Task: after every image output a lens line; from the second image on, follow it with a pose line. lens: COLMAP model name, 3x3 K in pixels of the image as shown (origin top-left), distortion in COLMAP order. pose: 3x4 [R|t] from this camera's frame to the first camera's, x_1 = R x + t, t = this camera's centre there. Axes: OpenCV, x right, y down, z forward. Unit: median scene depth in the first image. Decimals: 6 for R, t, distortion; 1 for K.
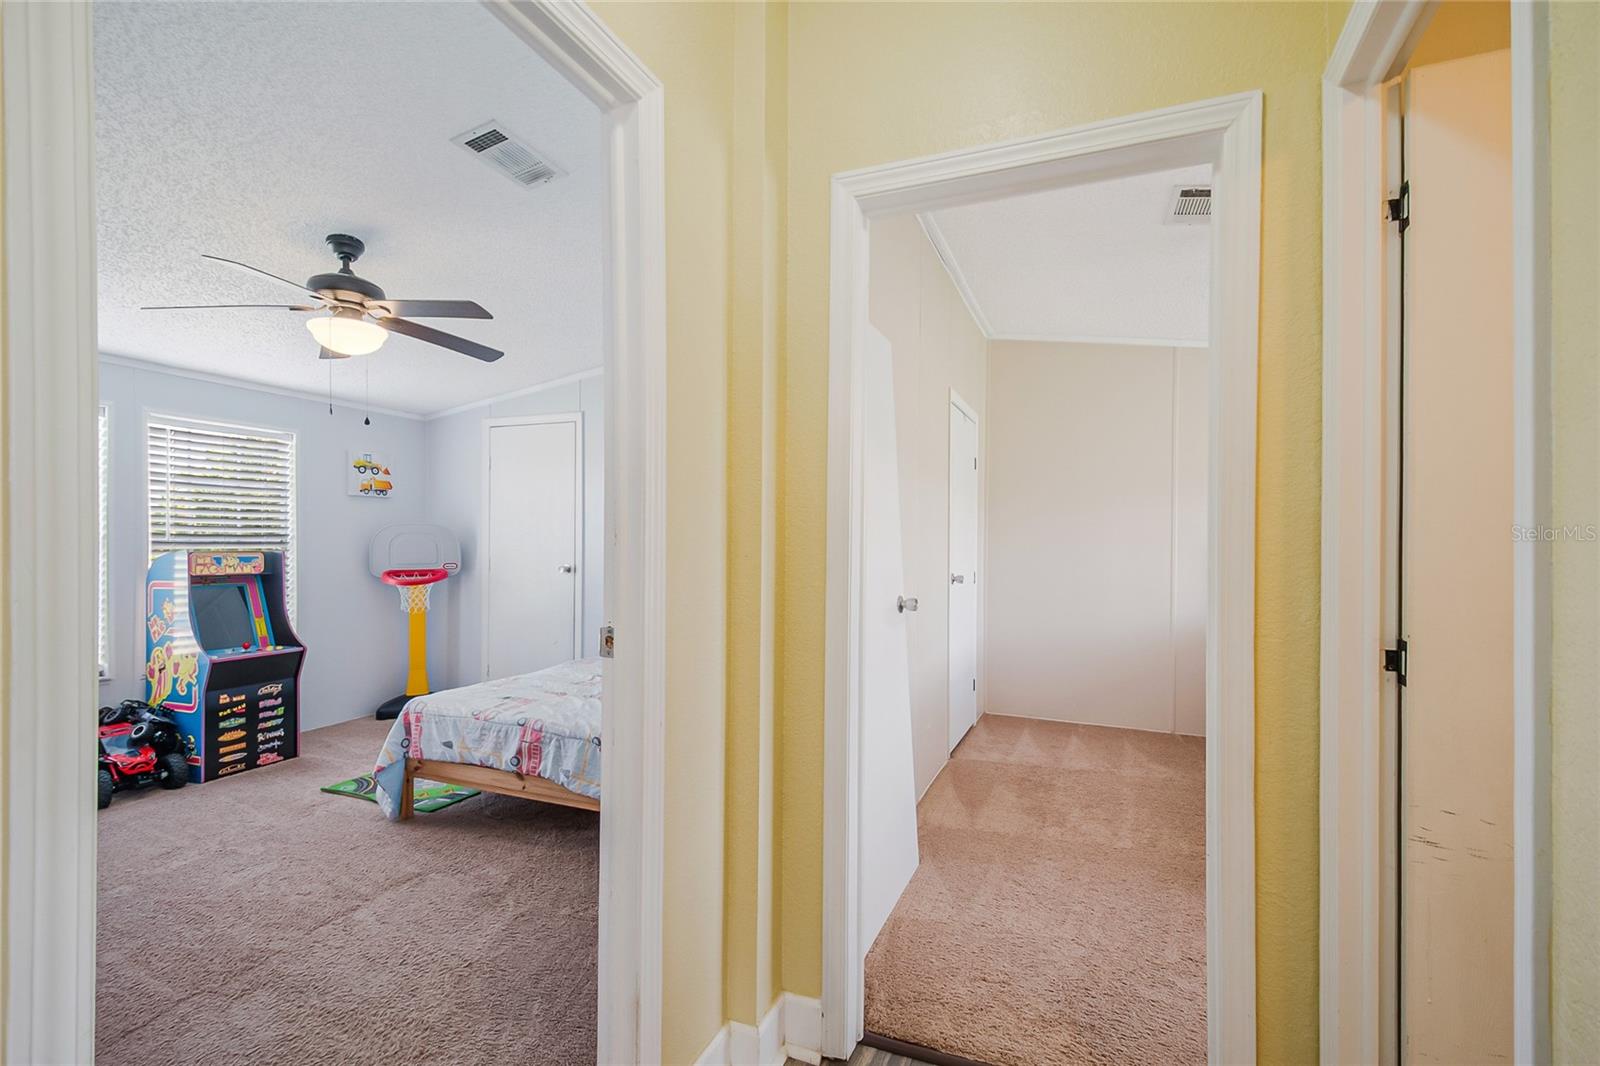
lens RADIAL K [[700.9, 0, 839.7], [0, 700.9, 530.5], [0, 0, 1]] dist [0.013647, -0.011635]
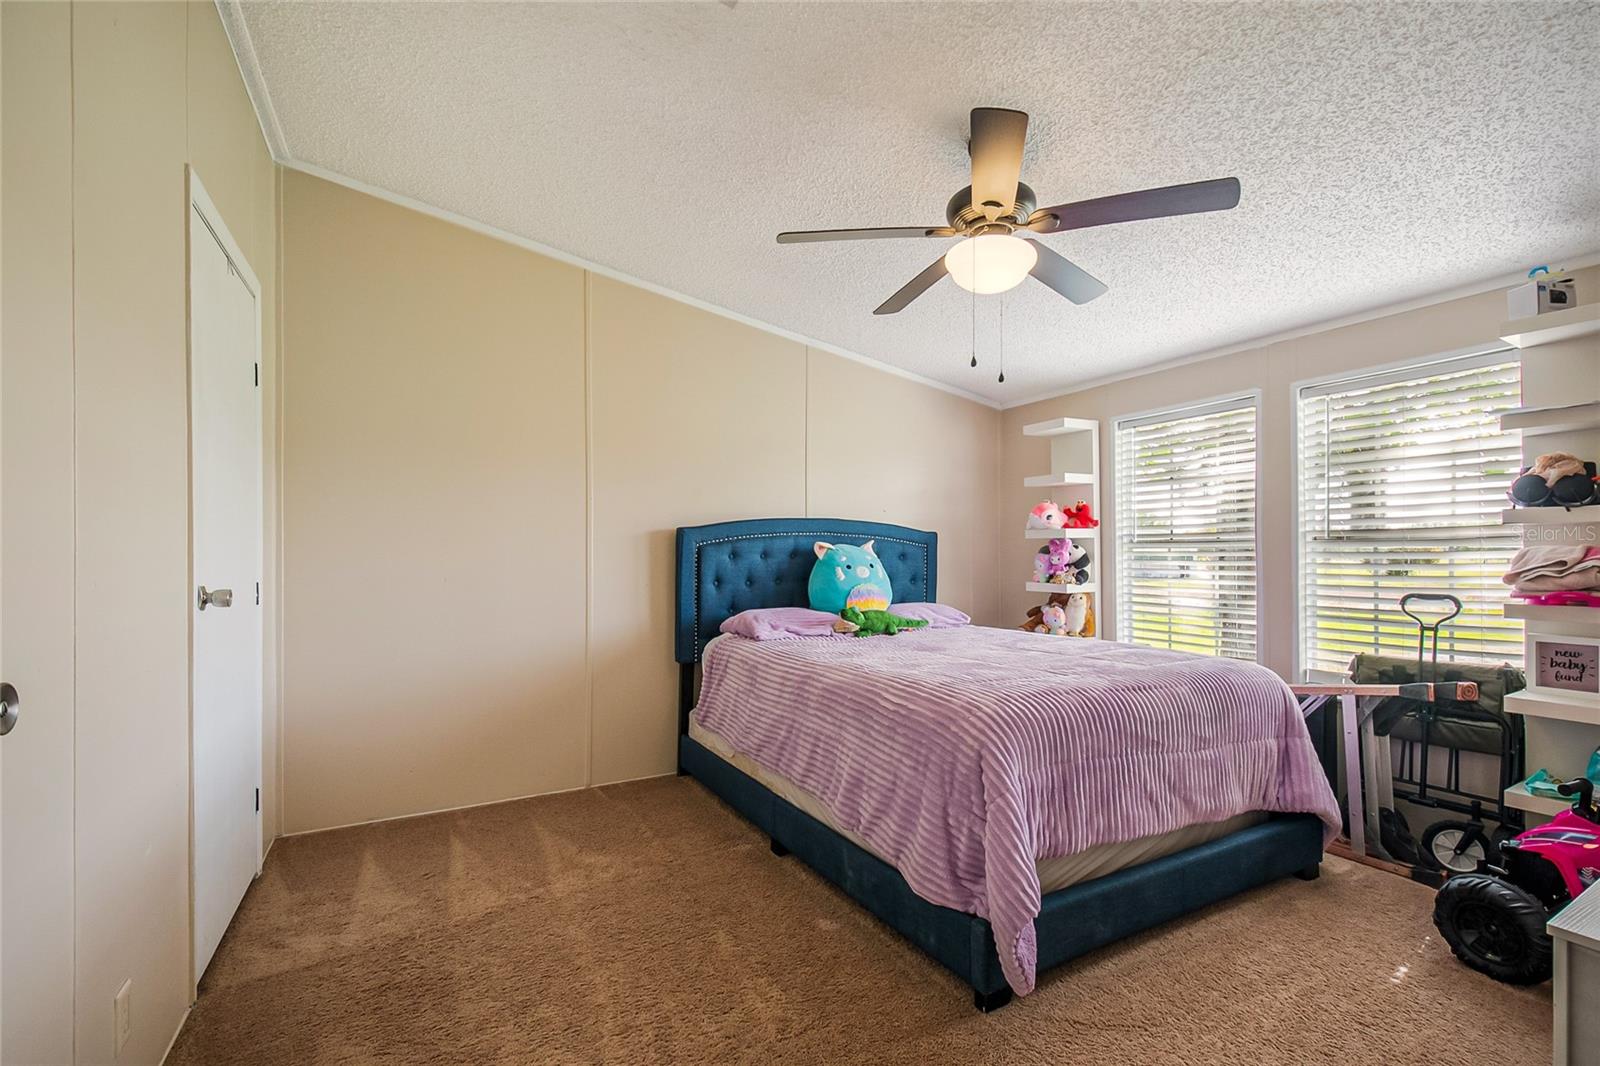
lens RADIAL K [[700.9, 0, 791.4], [0, 700.9, 532.4], [0, 0, 1]] dist [0.013647, -0.011635]
pose [[0.660744, -0.004124, 0.750600, 0.070929], [0.013551, 0.999887, -0.006435, 0.031740], [-0.750489, 0.014423, 0.660726, 0.401705]]
